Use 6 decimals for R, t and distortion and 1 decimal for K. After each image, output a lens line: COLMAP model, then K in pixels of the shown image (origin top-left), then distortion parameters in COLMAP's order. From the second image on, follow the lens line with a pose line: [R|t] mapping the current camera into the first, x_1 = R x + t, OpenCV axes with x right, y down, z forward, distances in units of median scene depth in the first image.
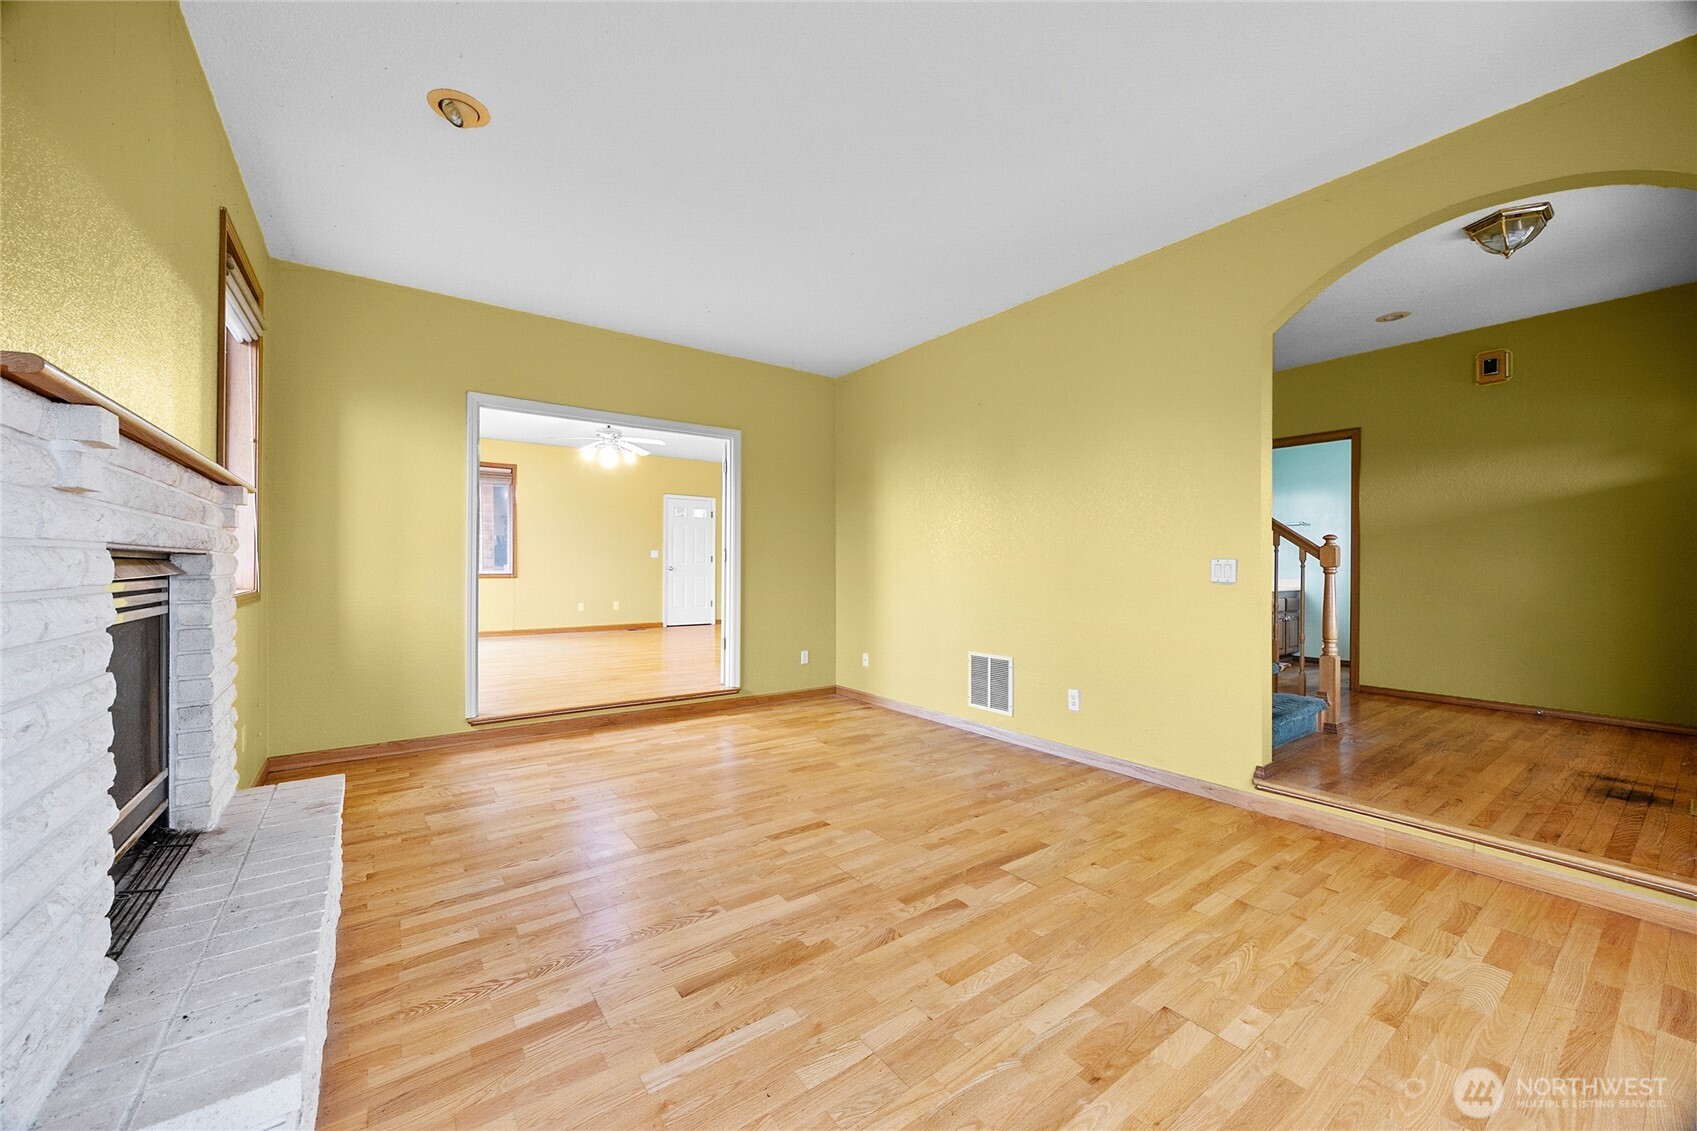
lens RADIAL K [[648.0, 0, 838.9], [0, 648.0, 563.6], [0, 0, 1]] dist [-0.002458, 0.000024]
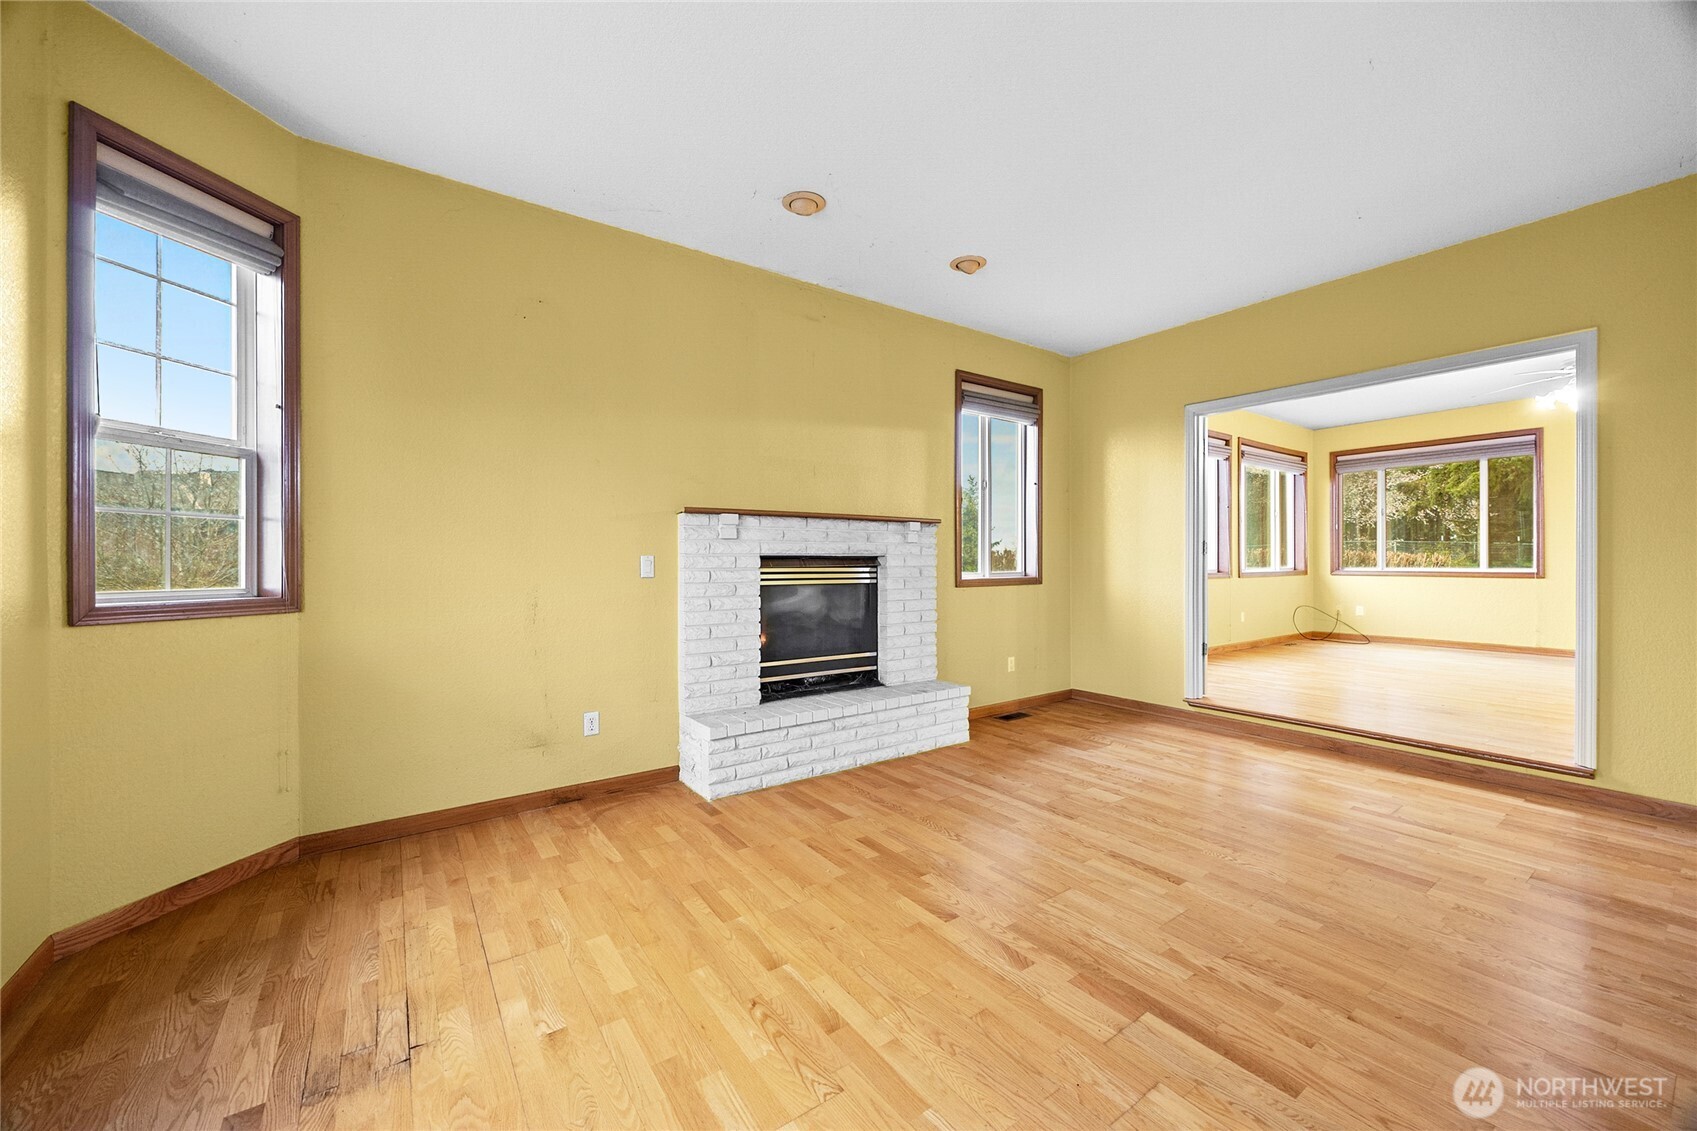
lens RADIAL K [[648.0, 0, 840.8], [0, 648.0, 563.6], [0, 0, 1]] dist [-0.002458, 0.000024]
pose [[-0.019566, -0.000585, -0.999808, 0.838923], [0.003267, 0.999994, -0.000649, 0.008501], [0.999803, -0.003279, -0.019564, 0.641228]]
